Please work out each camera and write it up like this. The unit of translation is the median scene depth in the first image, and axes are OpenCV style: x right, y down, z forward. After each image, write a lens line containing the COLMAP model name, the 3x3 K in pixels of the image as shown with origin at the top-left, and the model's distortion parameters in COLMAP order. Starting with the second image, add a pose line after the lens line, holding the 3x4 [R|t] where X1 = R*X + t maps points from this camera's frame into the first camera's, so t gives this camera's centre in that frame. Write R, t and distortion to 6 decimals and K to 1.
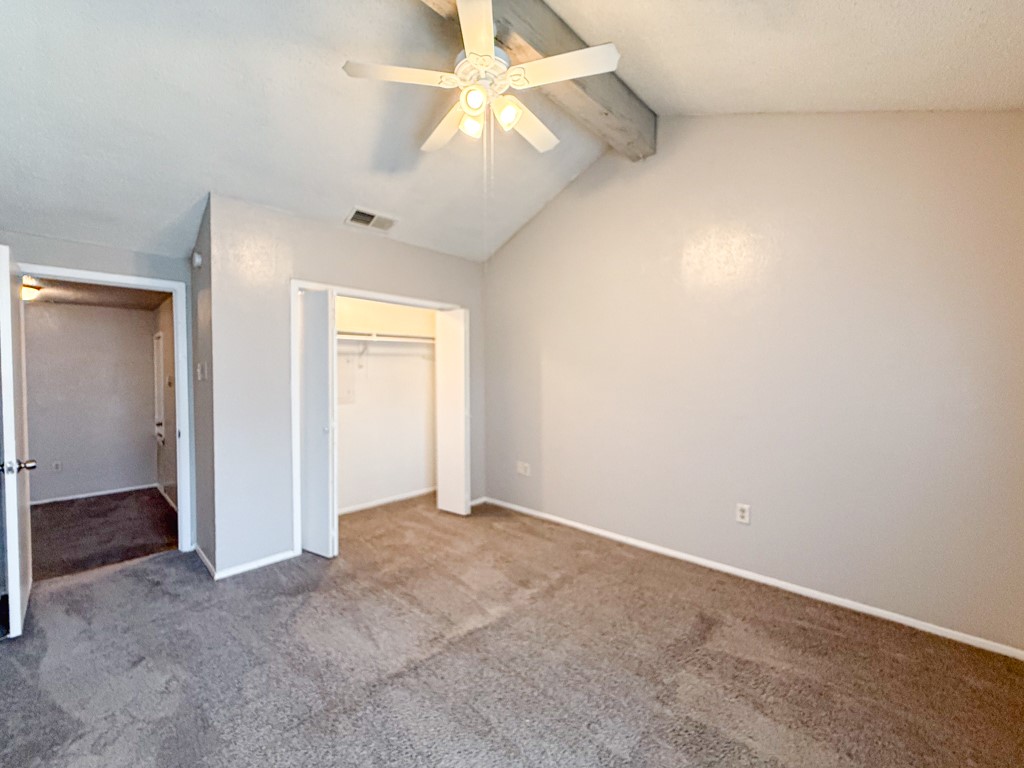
lens RADIAL K [[406.2, 0, 508.1], [0, 406.2, 381.9], [0, 0, 1]] dist [0.001160, 0.000687]
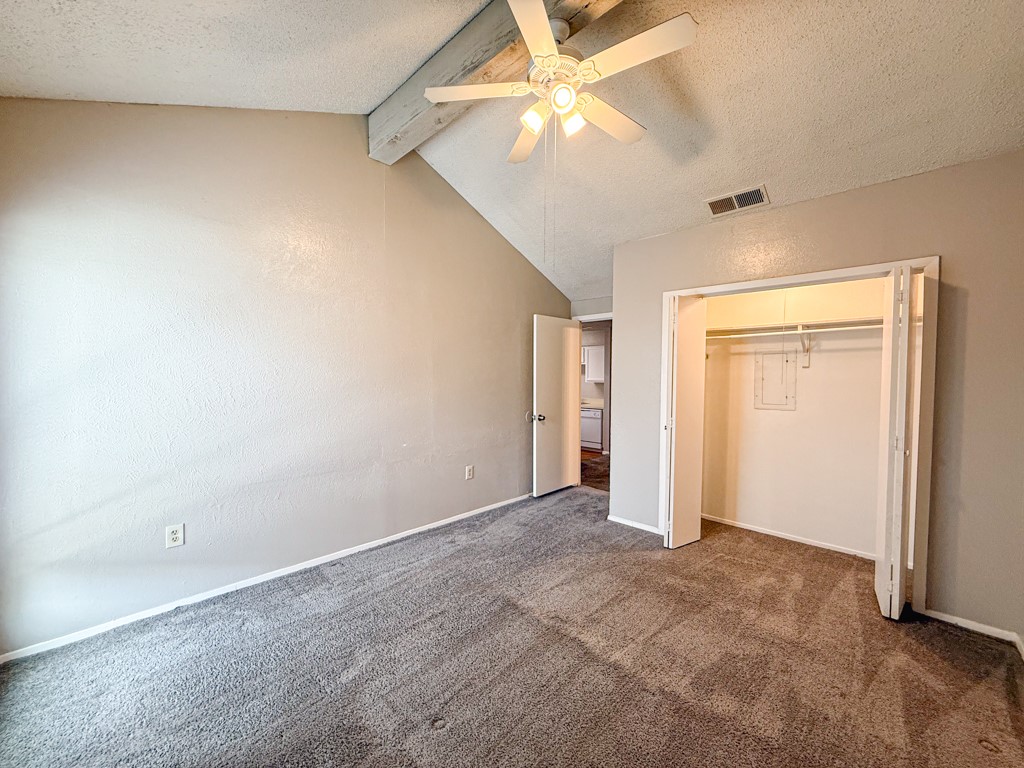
lens RADIAL K [[406.2, 0, 508.1], [0, 406.2, 381.9], [0, 0, 1]] dist [0.001160, 0.000687]
pose [[0.009087, 0.028636, -0.999549, 0.665223], [-0.025233, 0.999278, 0.028399, -0.024130], [0.999640, 0.024964, 0.009803, 0.614328]]
